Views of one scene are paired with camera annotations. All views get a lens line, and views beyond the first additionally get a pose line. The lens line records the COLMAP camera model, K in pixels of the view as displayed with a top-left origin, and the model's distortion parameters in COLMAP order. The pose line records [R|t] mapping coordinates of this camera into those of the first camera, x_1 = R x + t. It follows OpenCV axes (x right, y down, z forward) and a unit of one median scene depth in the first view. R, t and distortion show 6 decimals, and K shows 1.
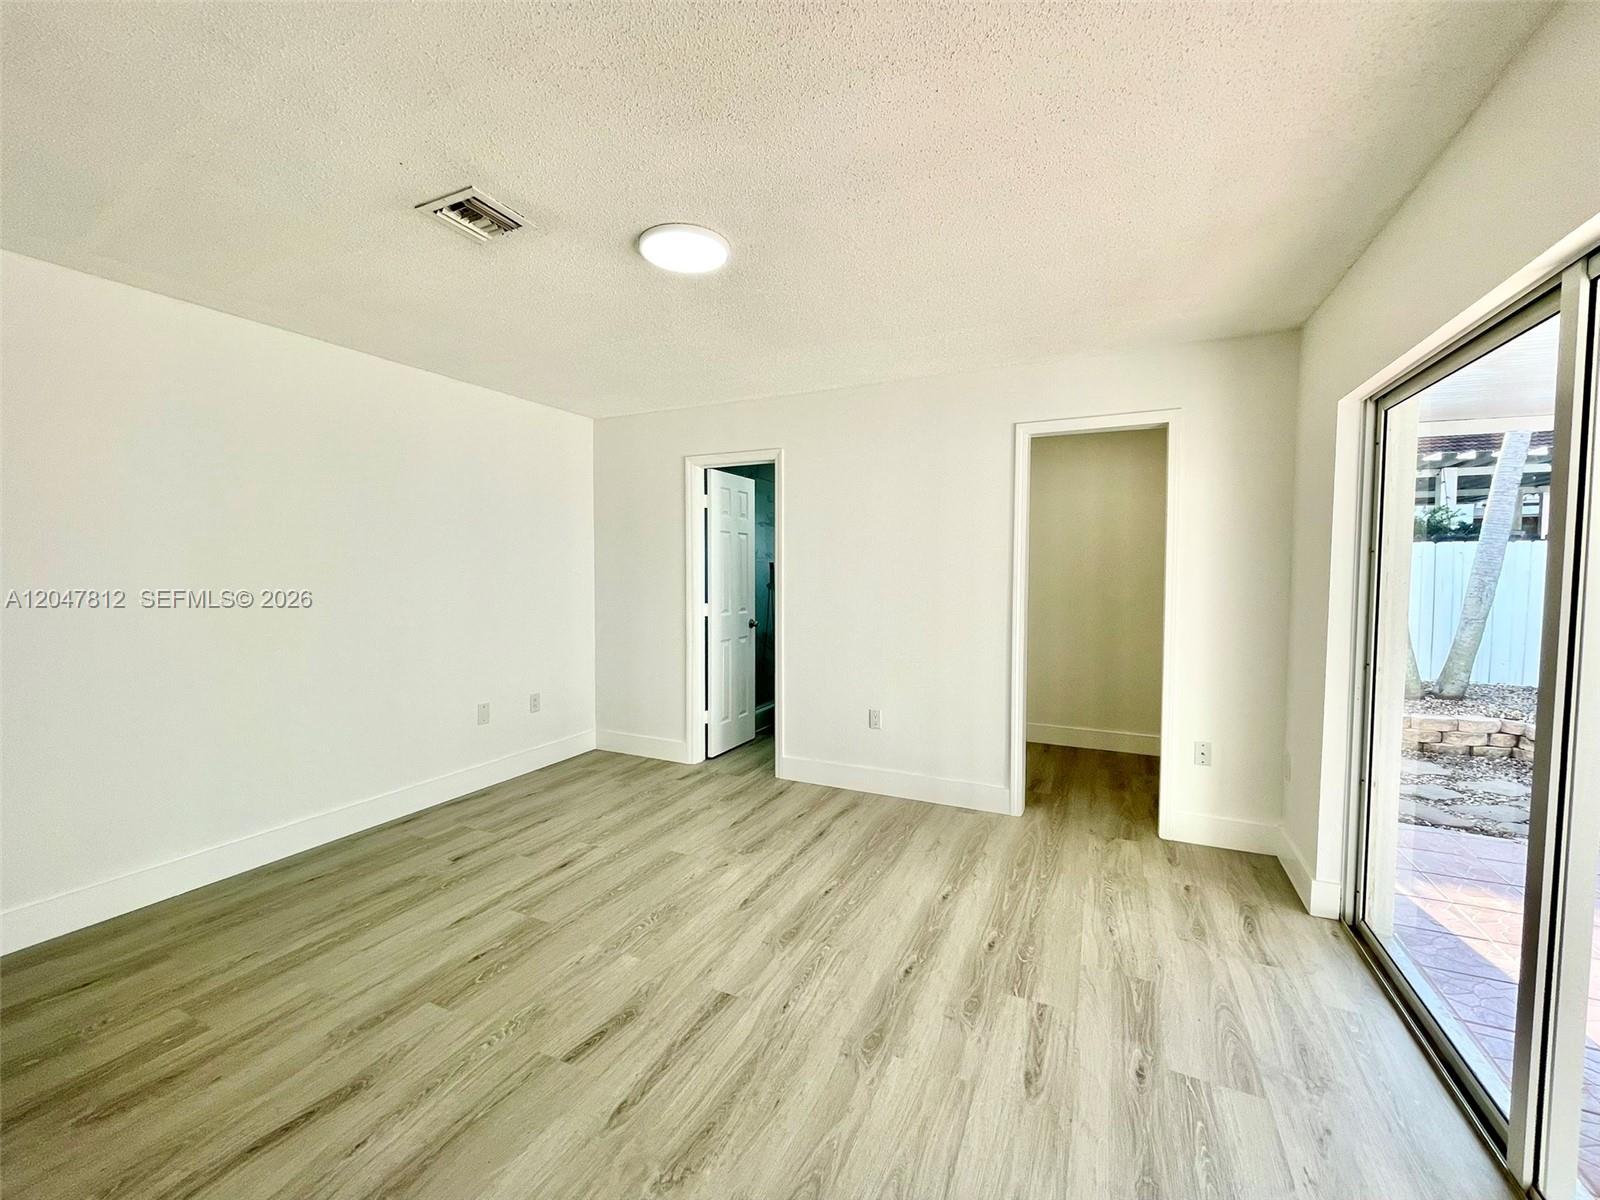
lens RADIAL K [[647.9, 0, 795.7], [0, 647.9, 597.5], [0, 0, 1]] dist [-0.002097, 0.000550]
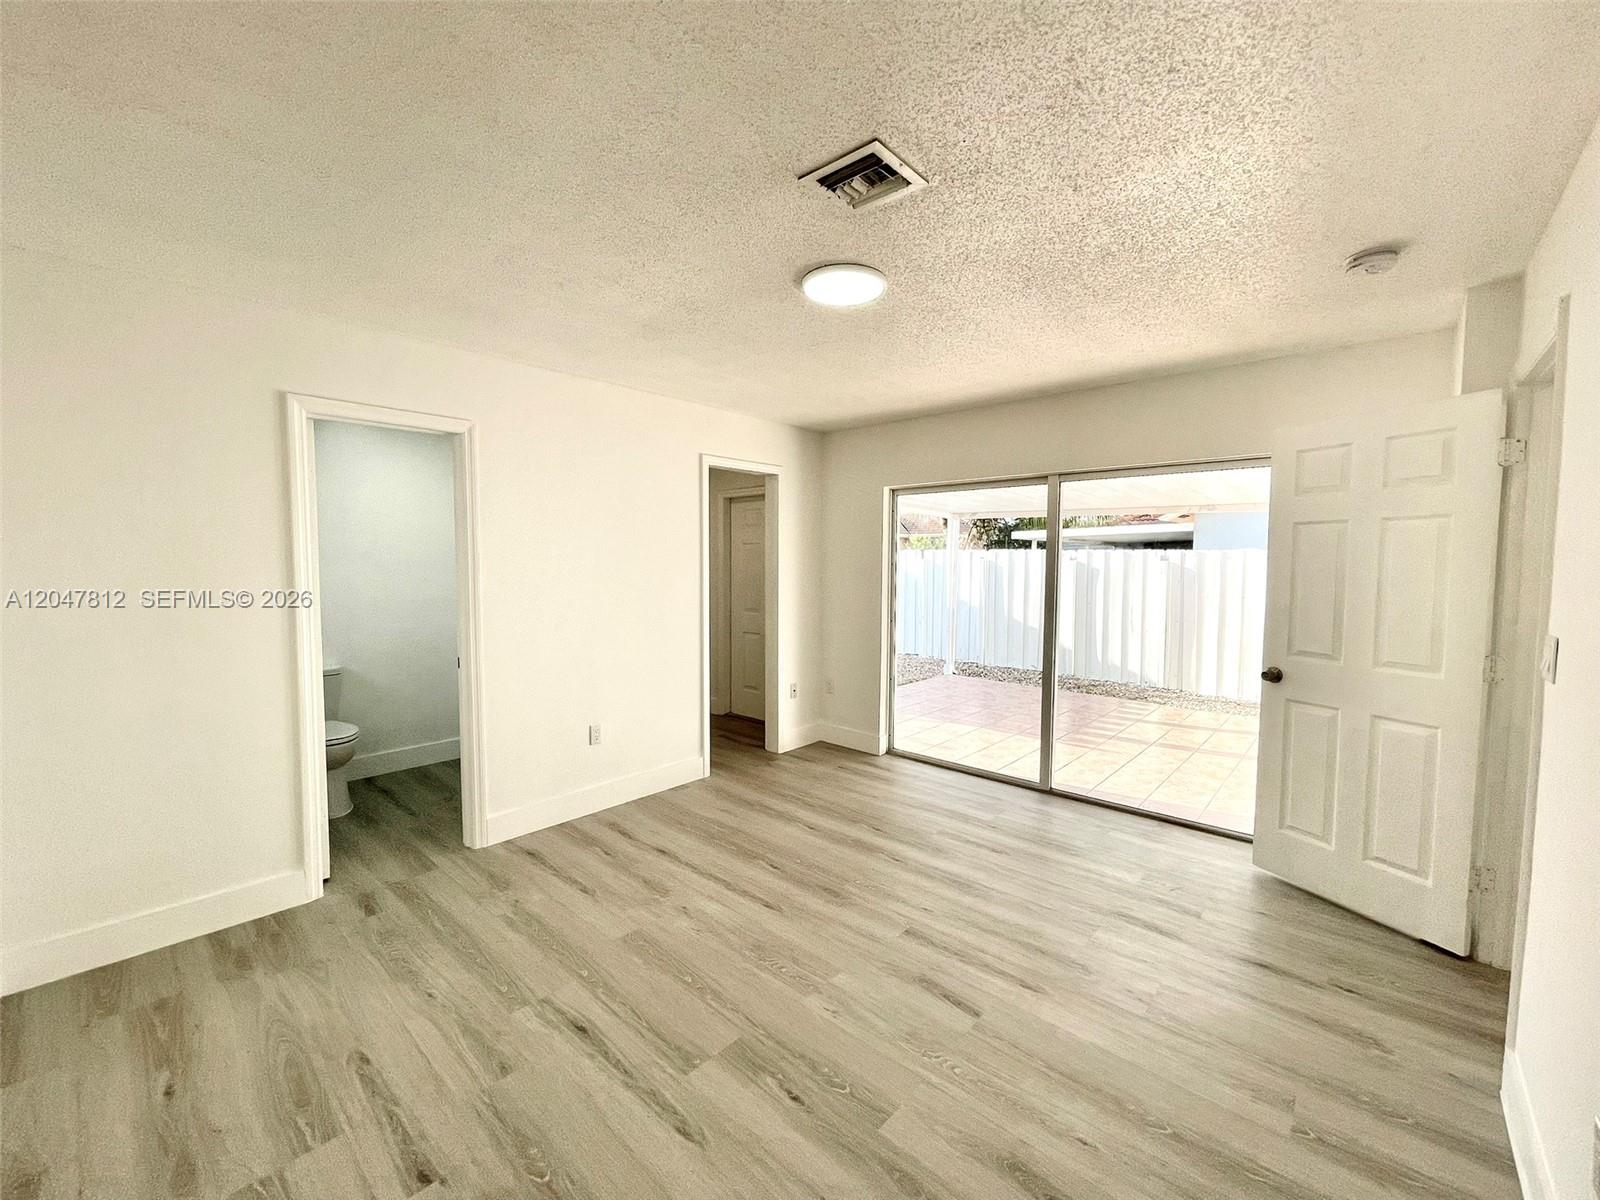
lens RADIAL K [[645.4, 0, 796.1], [0, 645.4, 602.8], [0, 0, 1]] dist [-0.000981, 0.000362]
pose [[0.289739, -0.062177, 0.955084, -0.857318], [0.038309, 0.997841, 0.053339, -0.056426], [-0.956339, 0.021134, 0.291496, 0.544070]]
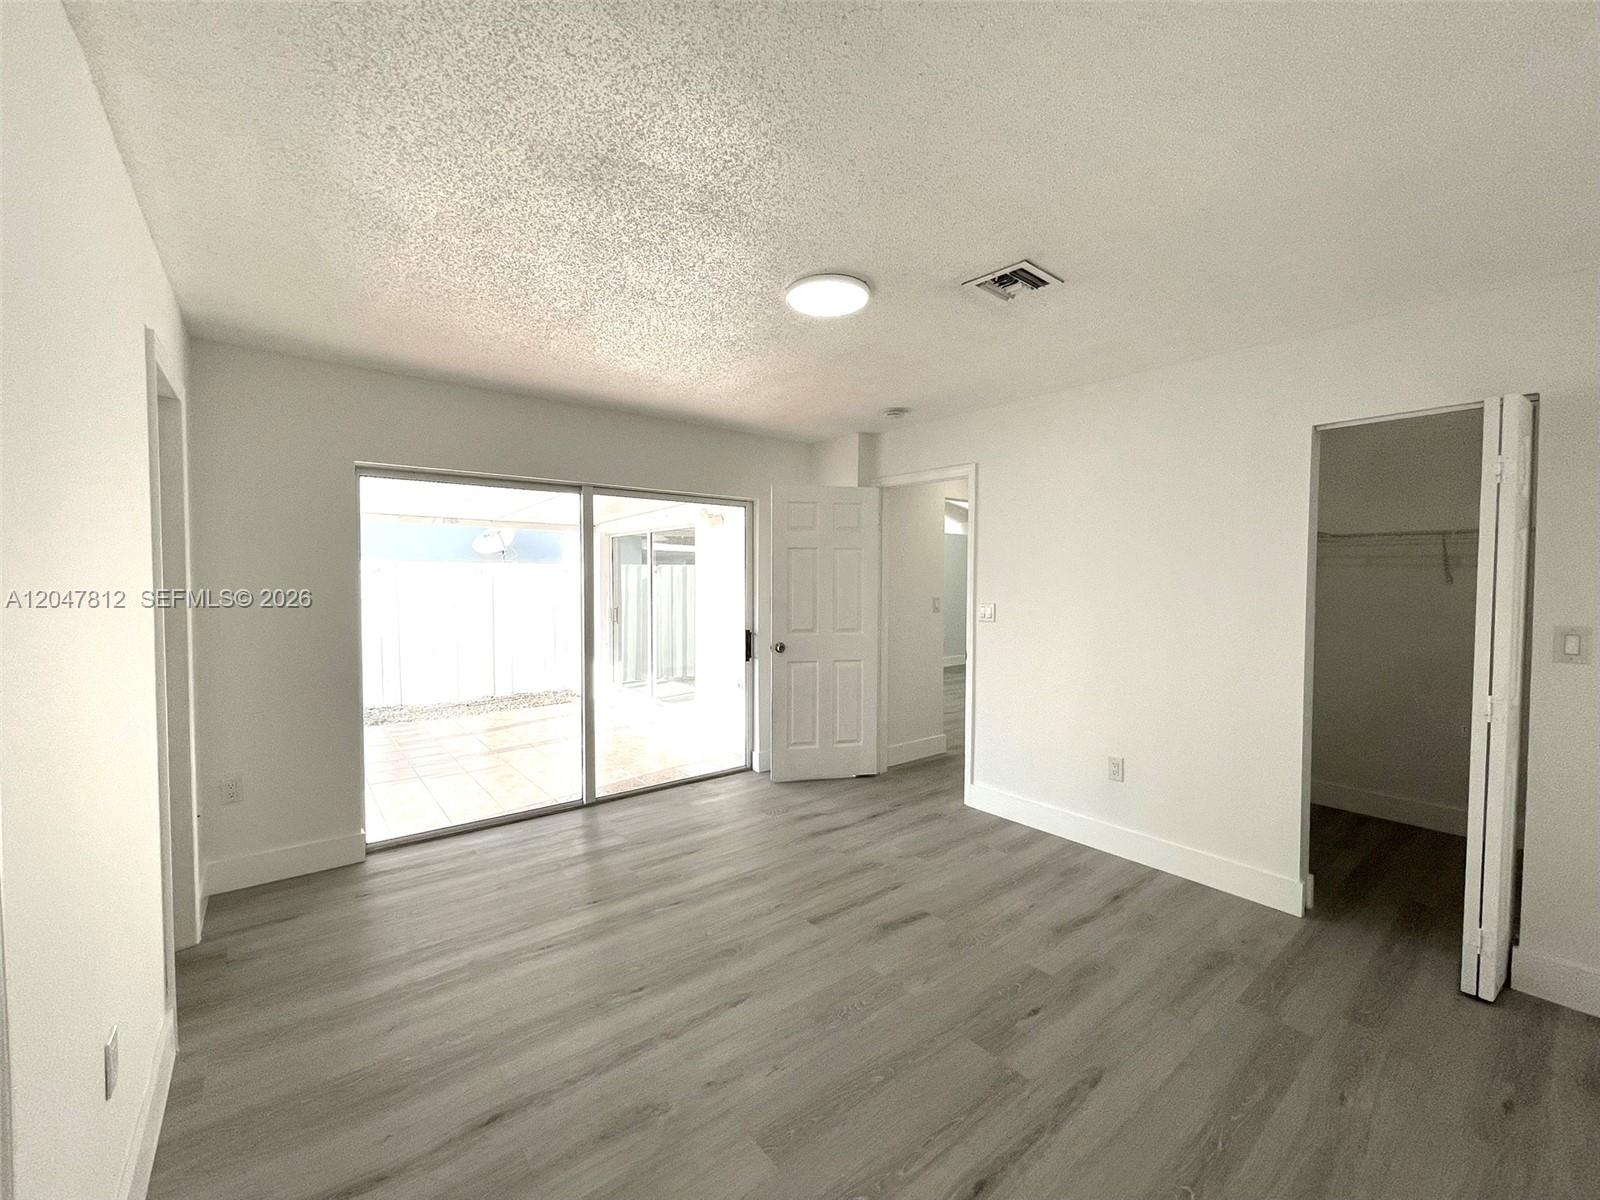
lens RADIAL K [[647.9, 0, 795.7], [0, 647.9, 597.5], [0, 0, 1]] dist [-0.002097, 0.000550]
pose [[-0.898001, -0.018949, 0.439585, -0.418360], [0.014160, 0.997310, 0.071917, -0.086707], [-0.439765, 0.070806, -0.895317, 1.402702]]
